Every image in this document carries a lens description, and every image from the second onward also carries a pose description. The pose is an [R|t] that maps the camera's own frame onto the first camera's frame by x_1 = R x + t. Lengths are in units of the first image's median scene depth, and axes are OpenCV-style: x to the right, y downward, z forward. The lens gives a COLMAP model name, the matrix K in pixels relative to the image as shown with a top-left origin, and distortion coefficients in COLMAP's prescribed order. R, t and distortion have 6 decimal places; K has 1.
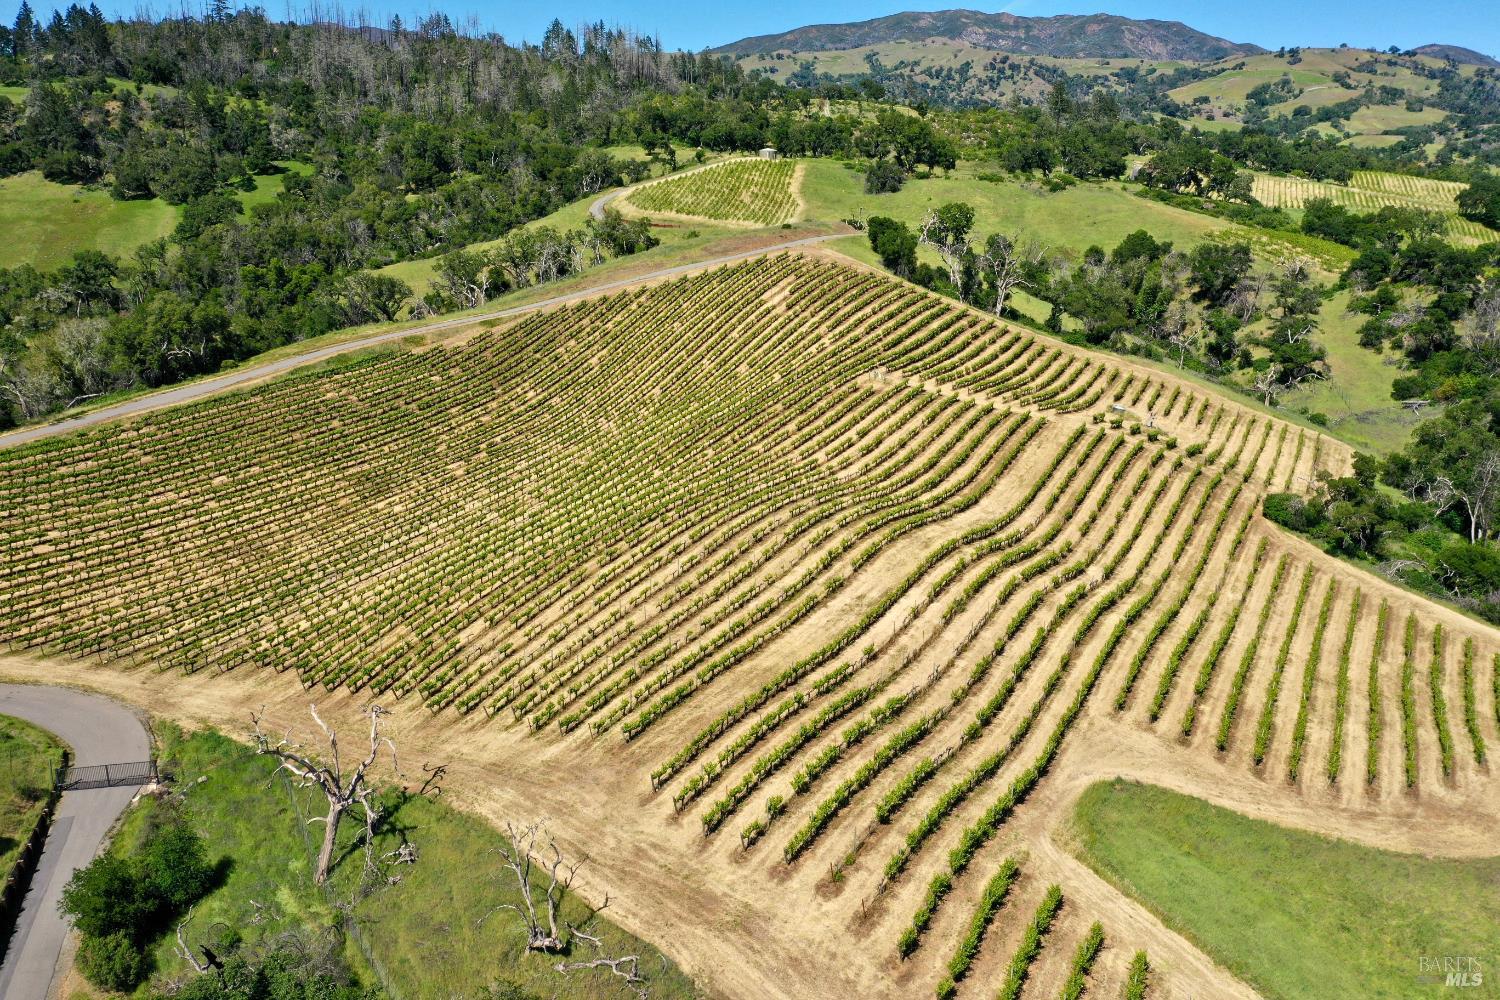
lens RADIAL K [[1181.3, 0, 750.0], [0, 1181.3, 500.0], [0, 0, 1]] dist [-0.001288, -0.005397]
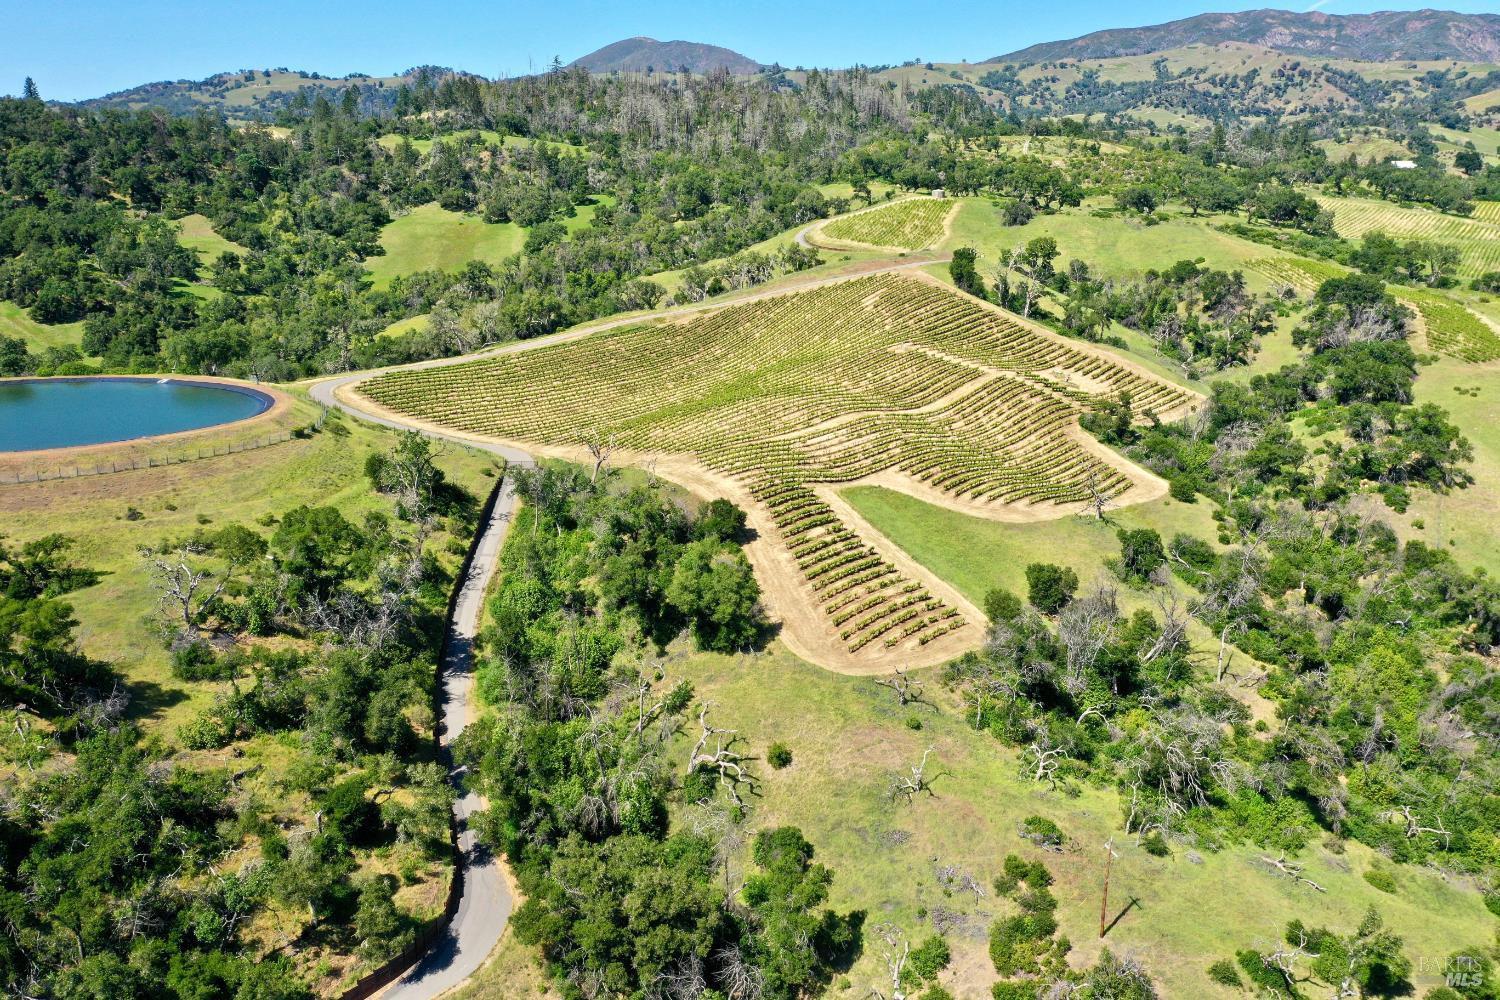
lens RADIAL K [[1181.3, 0, 750.0], [0, 1181.3, 500.0], [0, 0, 1]] dist [-0.001288, -0.005397]
pose [[0.971737, 0.063301, -0.227420, 0.147518], [-0.063447, 0.997963, 0.006675, 0.062616], [0.227380, 0.007943, 0.973774, -0.379693]]
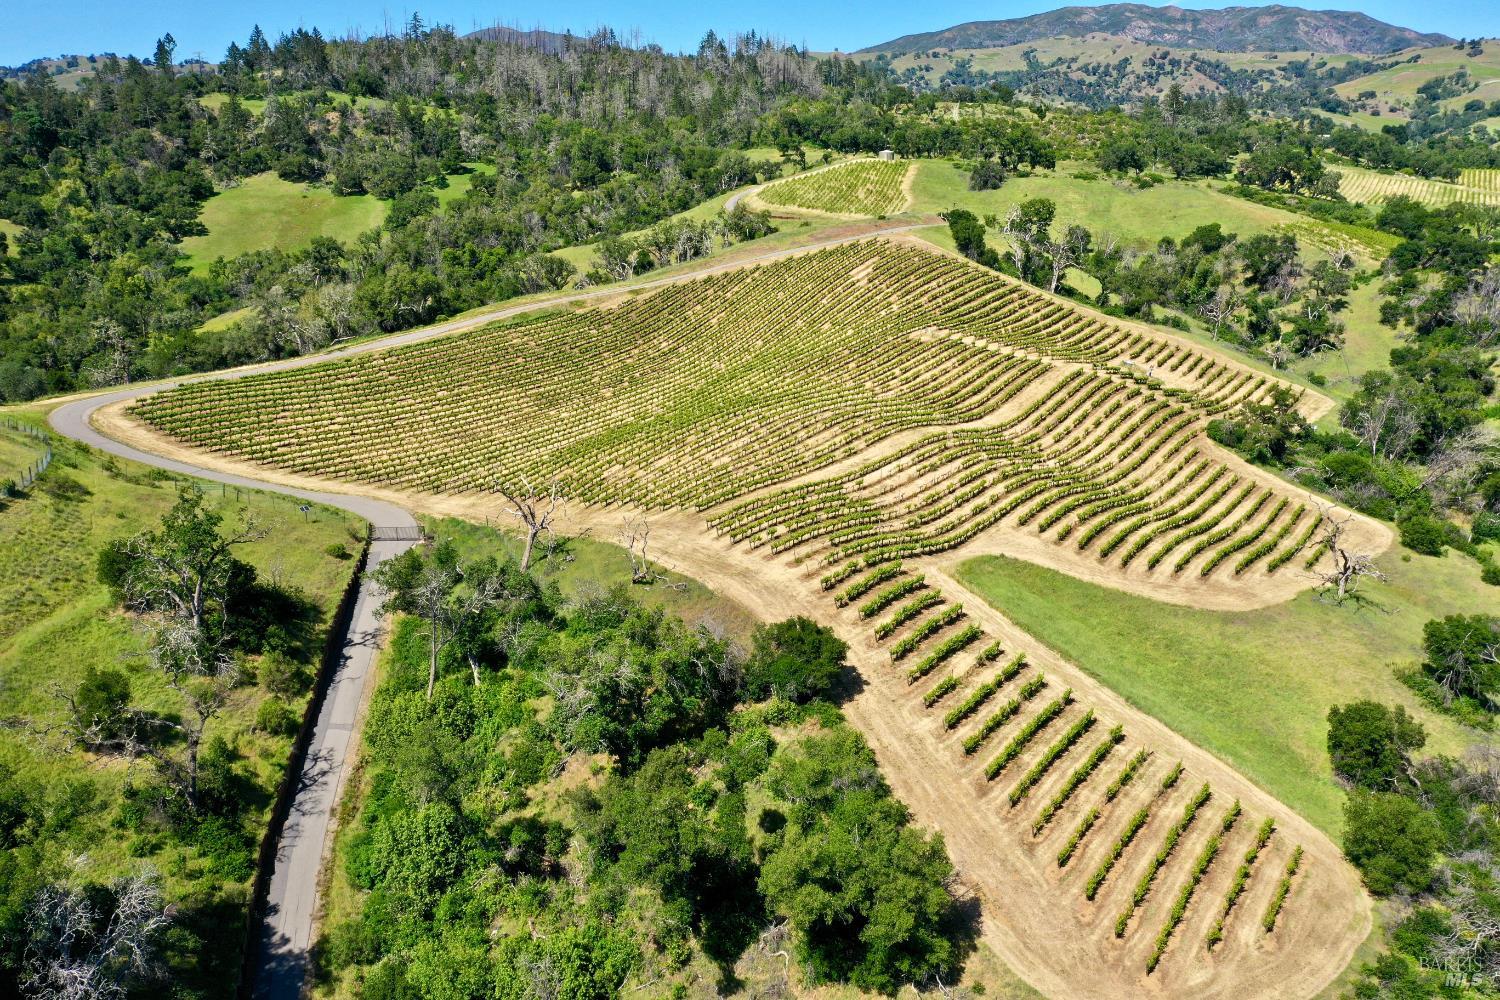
lens RADIAL K [[1181.3, 0, 750.0], [0, 1181.3, 500.0], [0, 0, 1]] dist [-0.001288, -0.005397]
pose [[0.991829, 0.032057, -0.123478, 0.039304], [-0.031809, 0.999486, 0.003975, 0.038835], [0.123542, -0.000015, 0.992339, -0.147460]]
